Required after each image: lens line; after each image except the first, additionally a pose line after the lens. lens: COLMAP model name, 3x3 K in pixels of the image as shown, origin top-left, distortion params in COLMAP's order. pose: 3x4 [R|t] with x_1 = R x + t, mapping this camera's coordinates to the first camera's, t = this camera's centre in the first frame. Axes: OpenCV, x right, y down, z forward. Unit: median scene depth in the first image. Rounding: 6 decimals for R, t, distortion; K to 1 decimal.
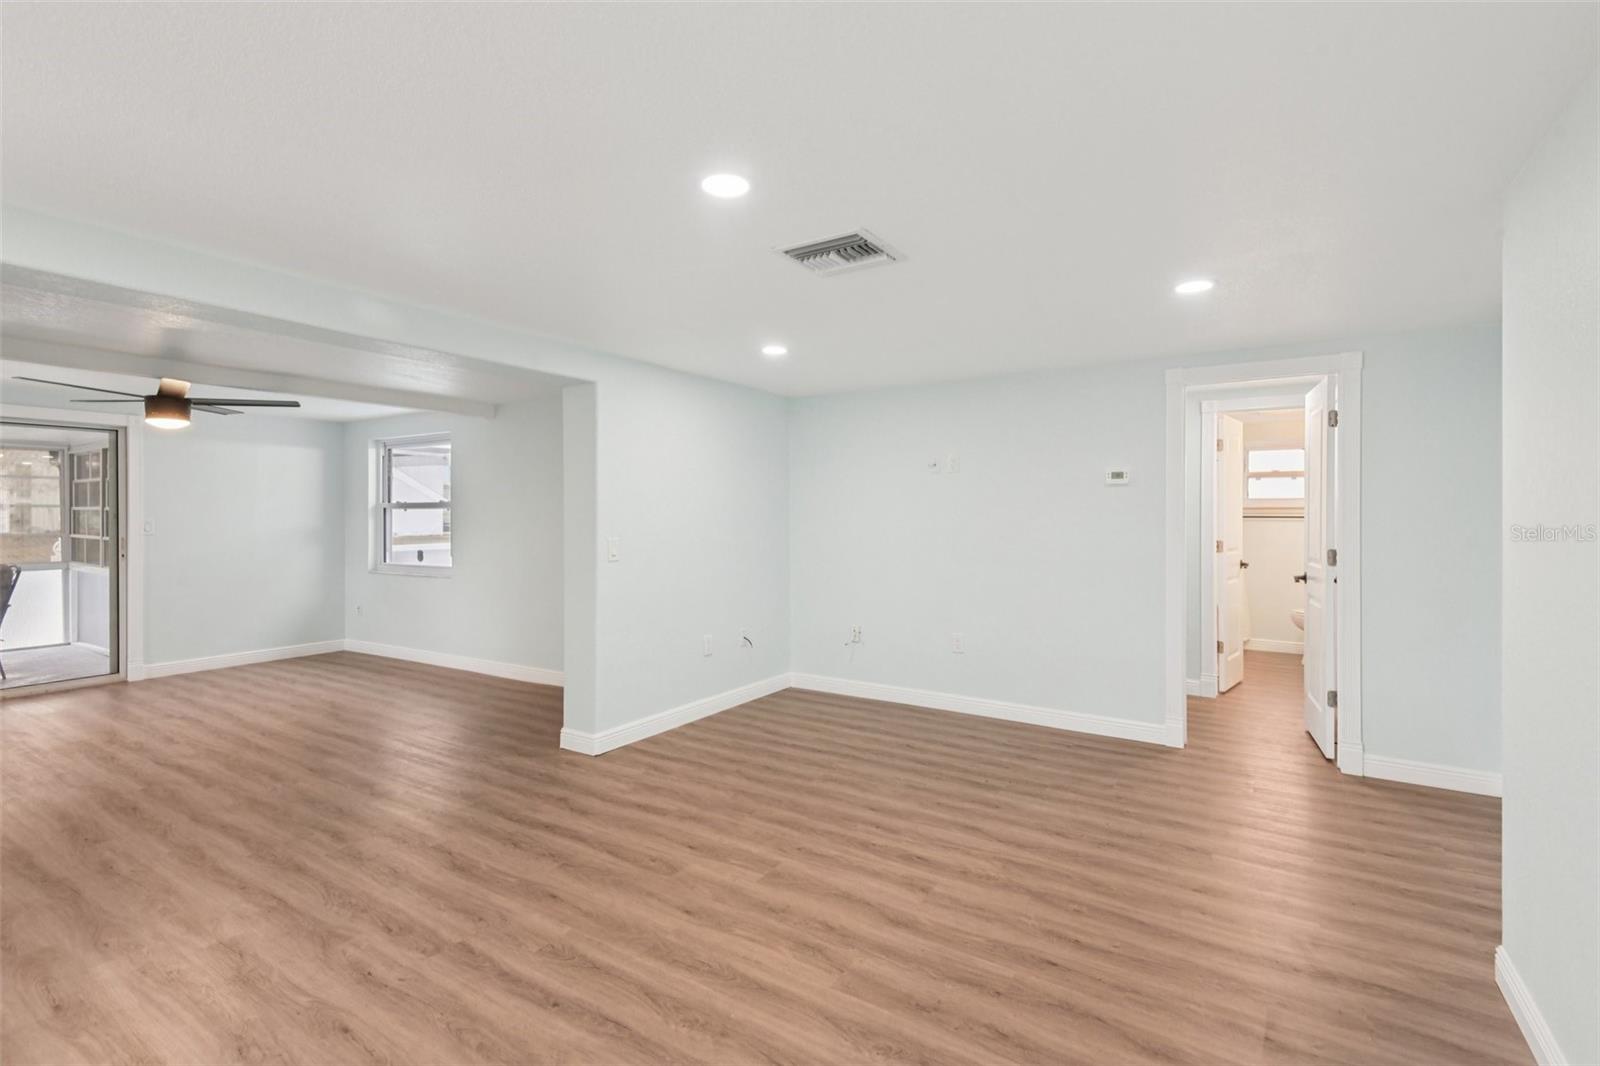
lens RADIAL K [[731.8, 0, 801.3], [0, 731.8, 513.6], [0, 0, 1]] dist [0.031898, -0.015557]
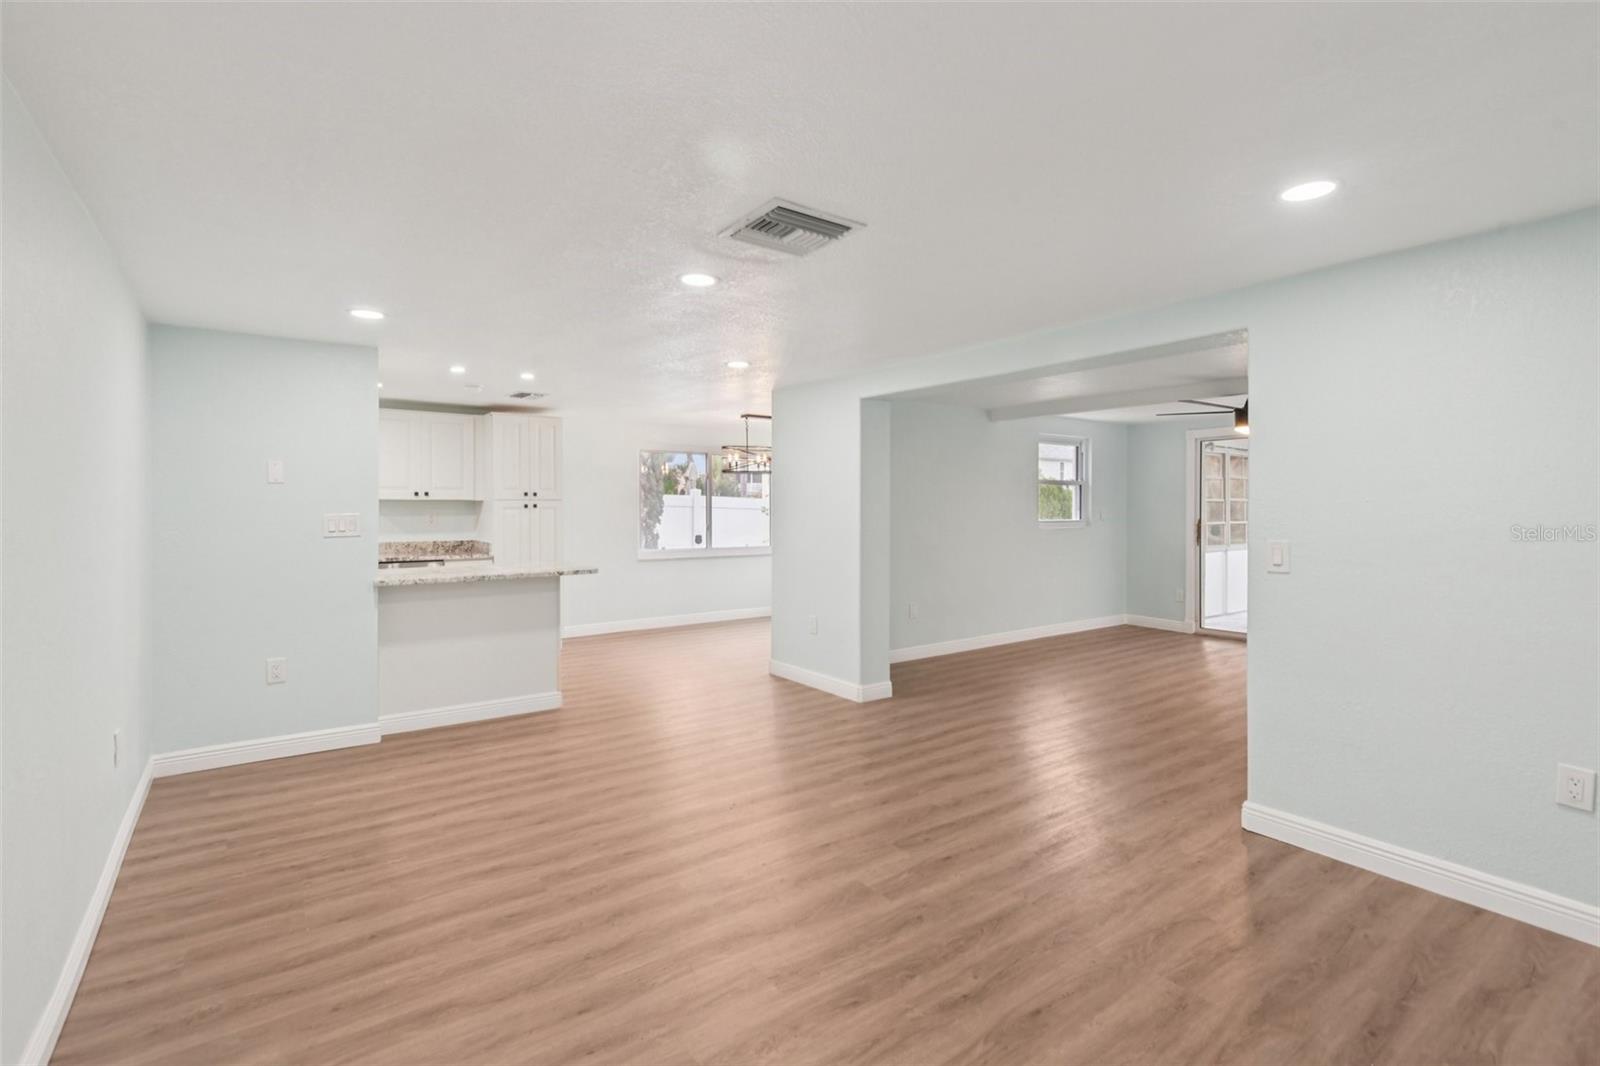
lens RADIAL K [[731.8, 0, 801.3], [0, 731.8, 513.6], [0, 0, 1]] dist [0.031898, -0.015557]
pose [[-0.361798, 0.009148, -0.932212, 0.727986], [-0.000106, 0.999951, 0.009854, 0.000362], [0.932257, 0.003664, -0.361779, 1.063521]]
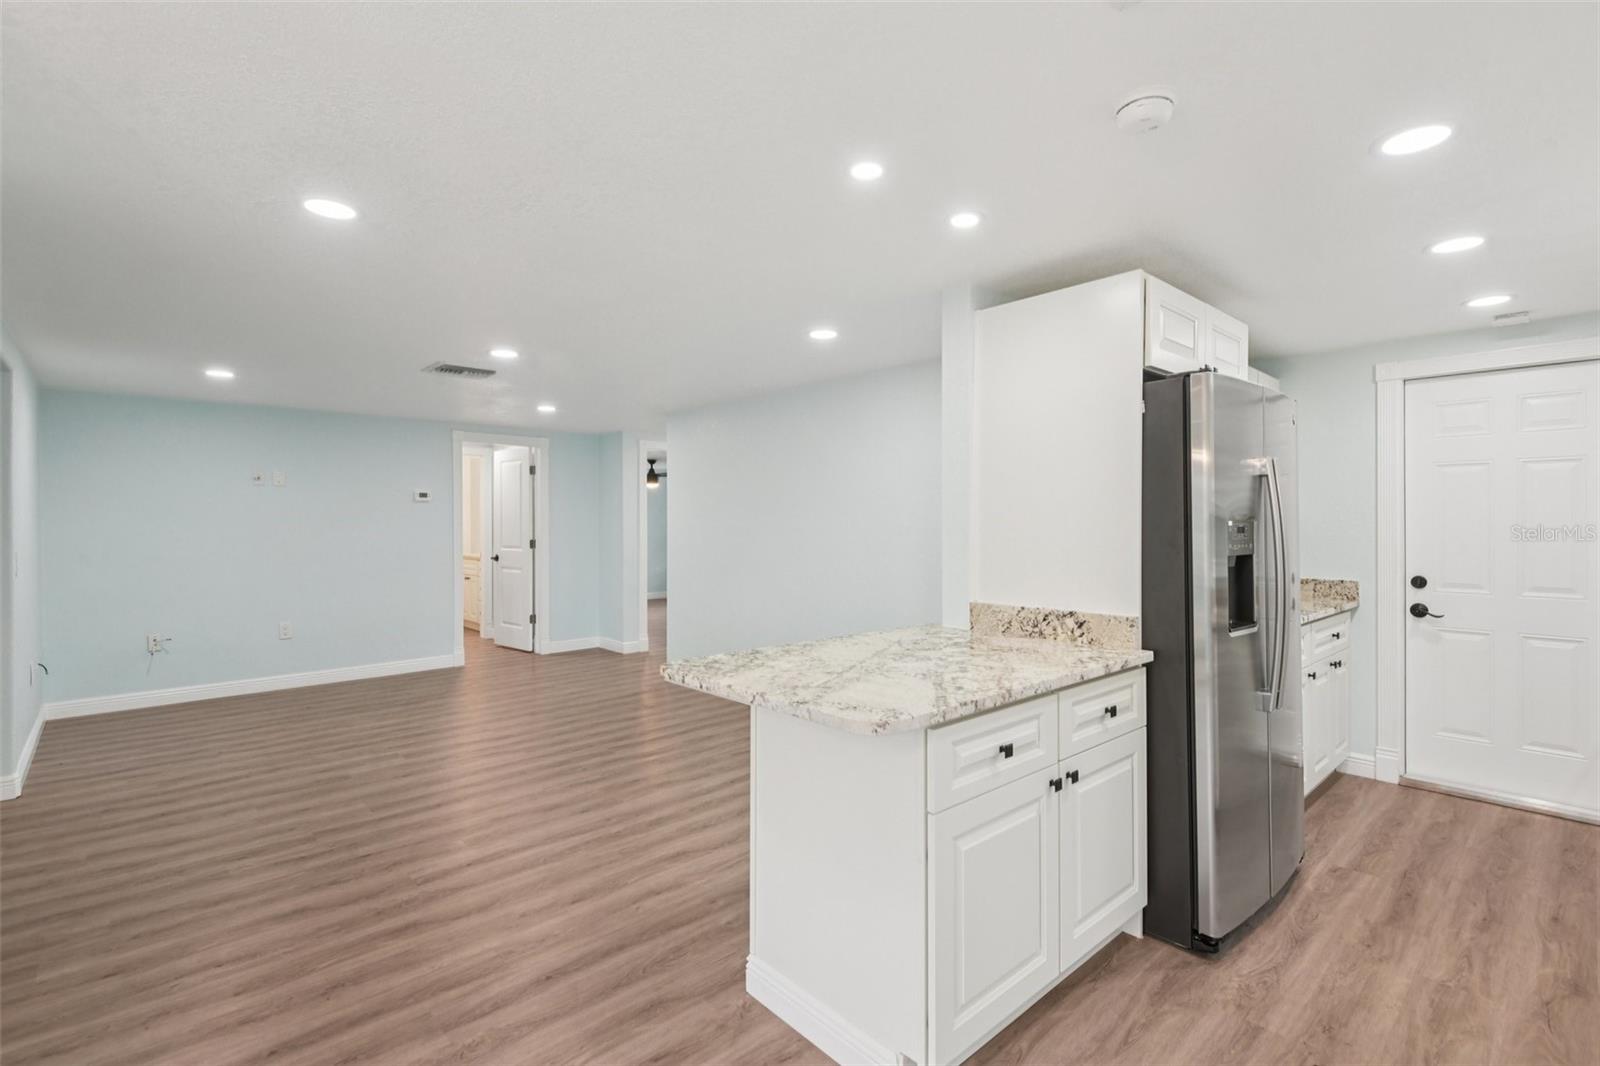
lens RADIAL K [[740.5, 0, 804.8], [0, 740.5, 530.2], [0, 0, 1]] dist [0.028200, -0.019184]
pose [[0.245985, -0.013670, 0.969177, -1.129863], [0.001636, 0.999905, 0.013688, -0.000263], [-0.969272, -0.001781, 0.245984, -0.158699]]
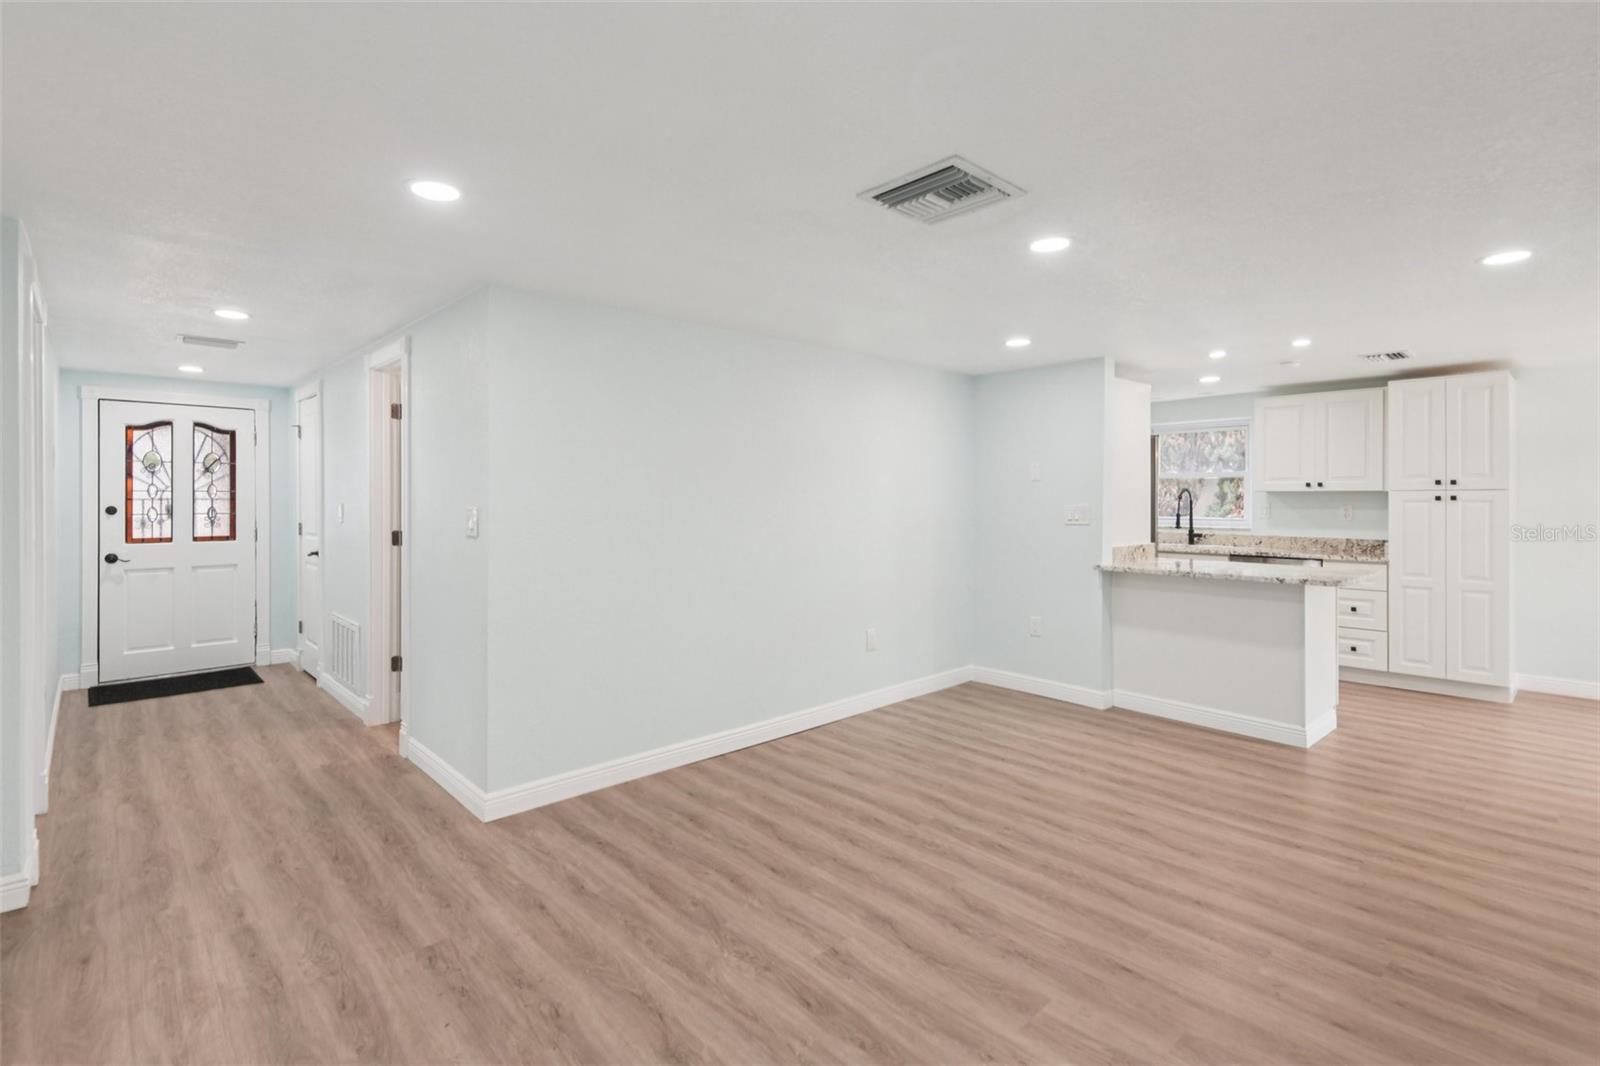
lens RADIAL K [[753.9, 0, 802.3], [0, 753.9, 501.3], [0, 0, 1]] dist [0.025994, -0.017269]
pose [[-0.969322, -0.003581, 0.245768, -0.004675], [-0.002348, 0.999983, 0.005307, 0.000586], [-0.245783, 0.004567, -0.969314, 1.483647]]
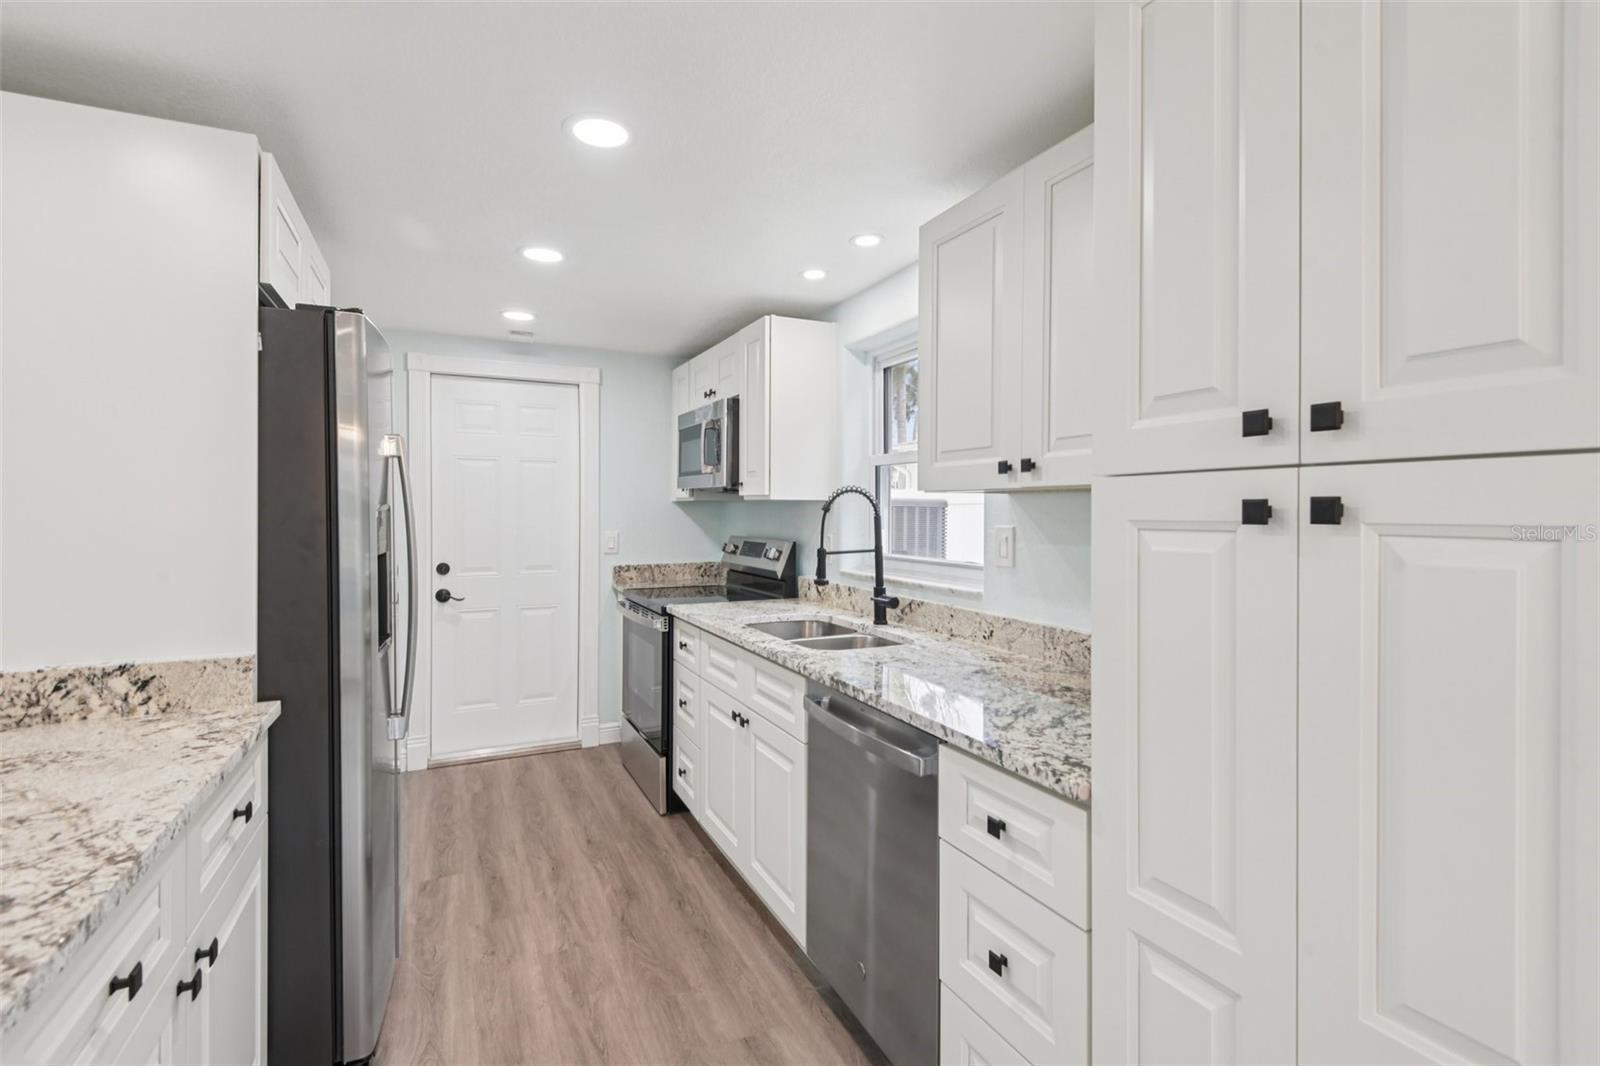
lens RADIAL K [[746.7, 0, 801.8], [0, 746.7, 512.3], [0, 0, 1]] dist [0.026850, -0.017046]
pose [[-0.852562, -0.005013, 0.522601, -0.908694], [-0.003241, 0.999985, 0.004306, -0.000979], [-0.522615, 0.001978, -0.852566, -0.063485]]
